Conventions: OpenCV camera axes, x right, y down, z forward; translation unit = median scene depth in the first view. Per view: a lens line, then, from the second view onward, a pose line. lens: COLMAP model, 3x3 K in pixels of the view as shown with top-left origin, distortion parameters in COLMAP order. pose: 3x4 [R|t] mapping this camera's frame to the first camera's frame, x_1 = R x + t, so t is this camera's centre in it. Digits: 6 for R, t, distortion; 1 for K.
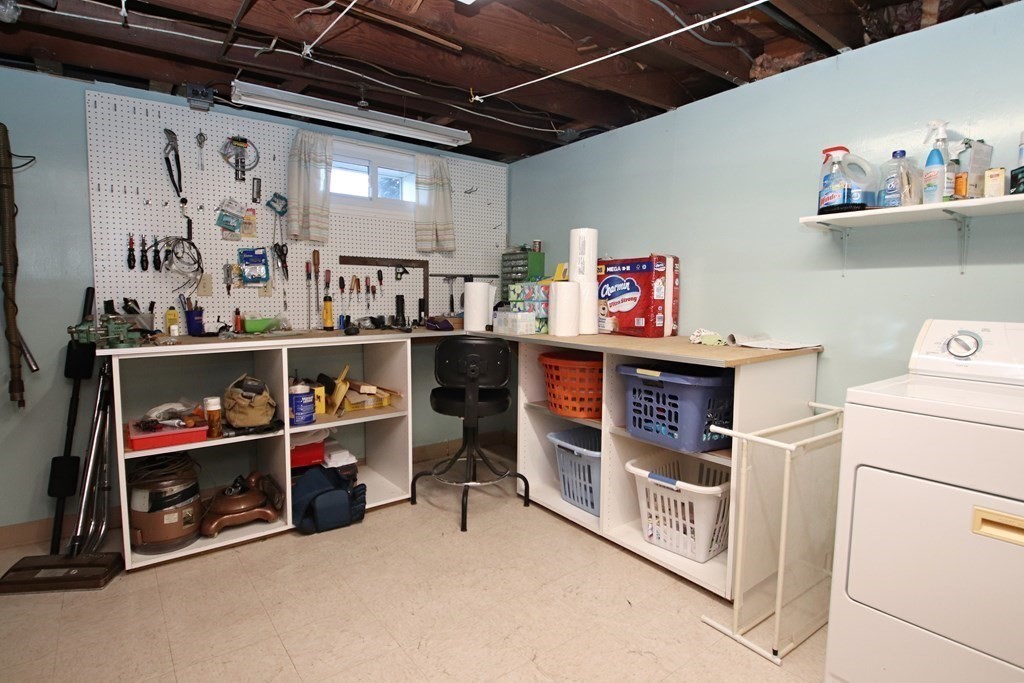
lens RADIAL K [[541.0, 0, 517.0], [0, 541.0, 340.6], [0, 0, 1]] dist [0.011930, -0.020898]
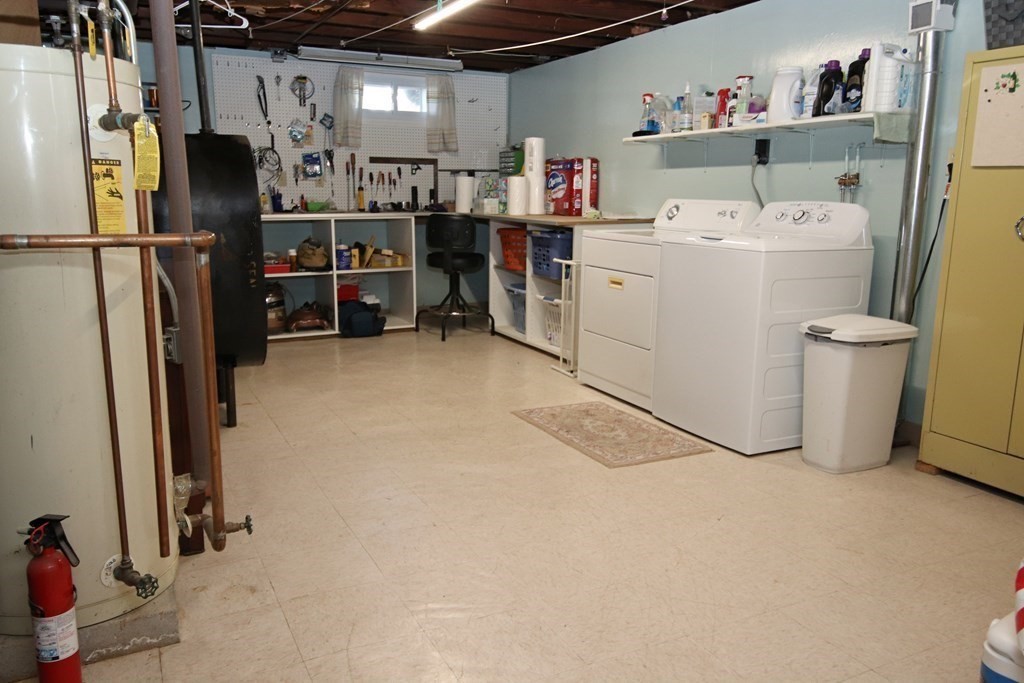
lens RADIAL K [[809.1, 0, 511.5], [0, 809.1, 343.2], [0, 0, 1]] dist [0.046874, -0.001172]
pose [[0.982579, 0.035679, -0.182389, 0.467536], [-0.016321, 0.994173, 0.106550, 0.098381], [0.185128, -0.101717, 0.977436, -1.110976]]
